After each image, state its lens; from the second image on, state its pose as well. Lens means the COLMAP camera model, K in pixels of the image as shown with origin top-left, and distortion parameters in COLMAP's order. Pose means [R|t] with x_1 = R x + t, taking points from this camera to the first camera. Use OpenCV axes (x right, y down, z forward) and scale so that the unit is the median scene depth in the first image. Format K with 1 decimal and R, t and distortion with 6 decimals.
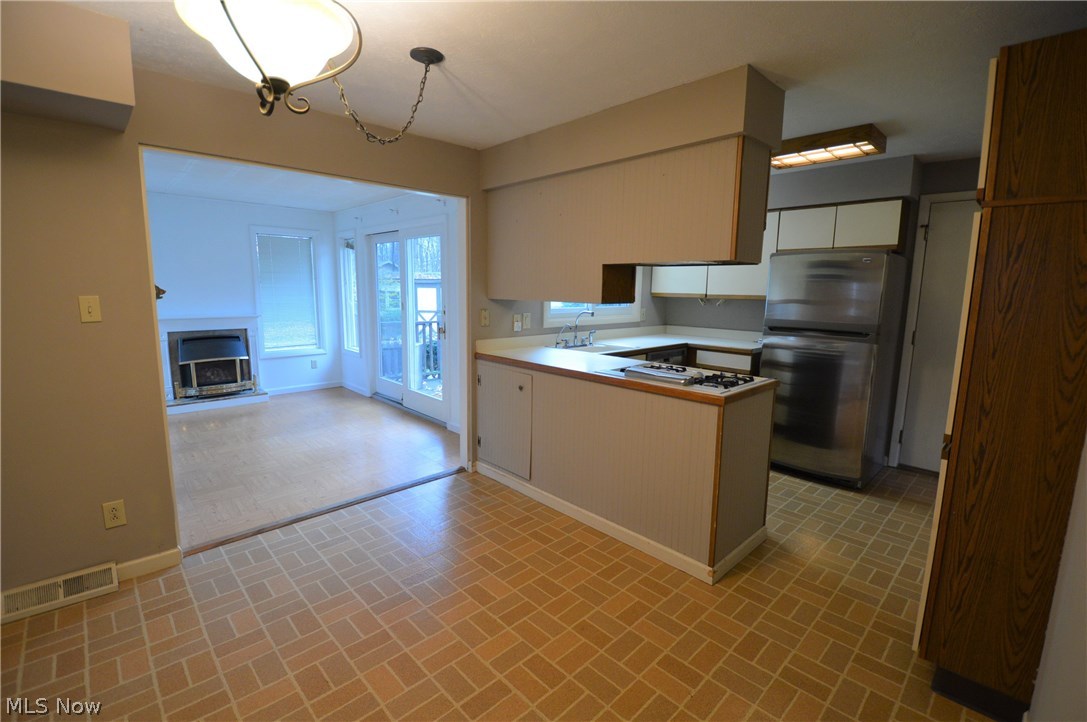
lens RADIAL K [[485.4, 0, 548.4], [0, 485.4, 356.9], [0, 0, 1]] dist [-0.000775, -0.002677]
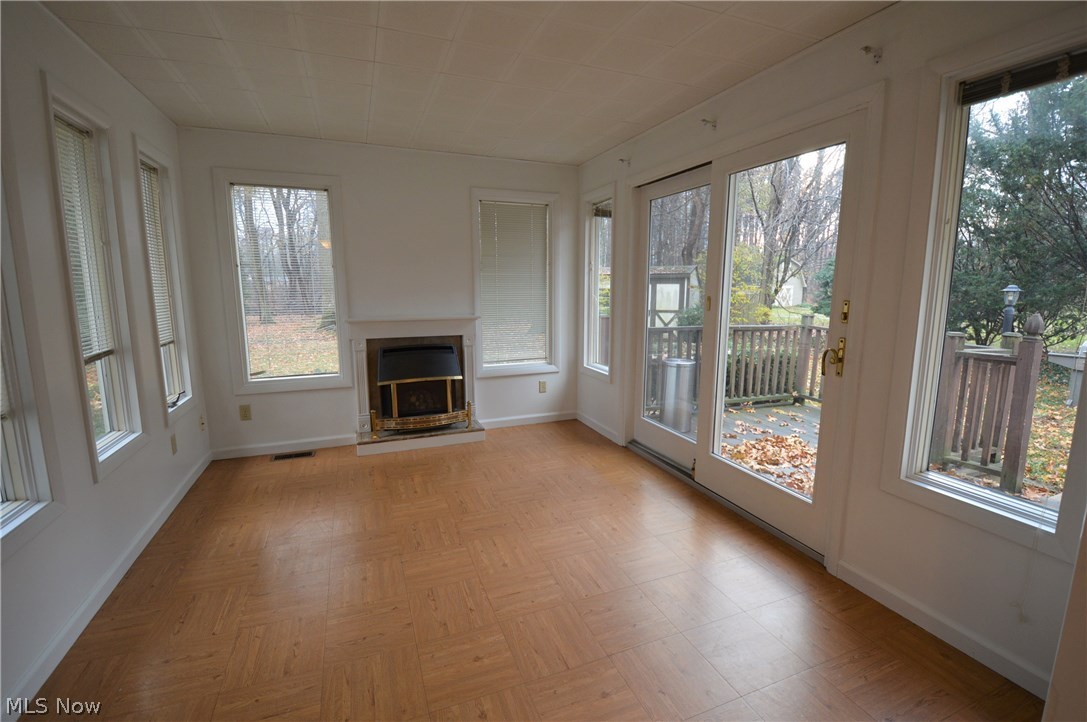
lens RADIAL K [[485.4, 0, 541.2], [0, 485.4, 363.3], [0, 0, 1]] dist [-0.000775, -0.002677]
pose [[0.921084, 0.047970, -0.386397, -0.228724], [-0.042271, 0.998836, 0.023239, -0.037213], [0.387062, -0.005072, 0.922040, 0.372940]]
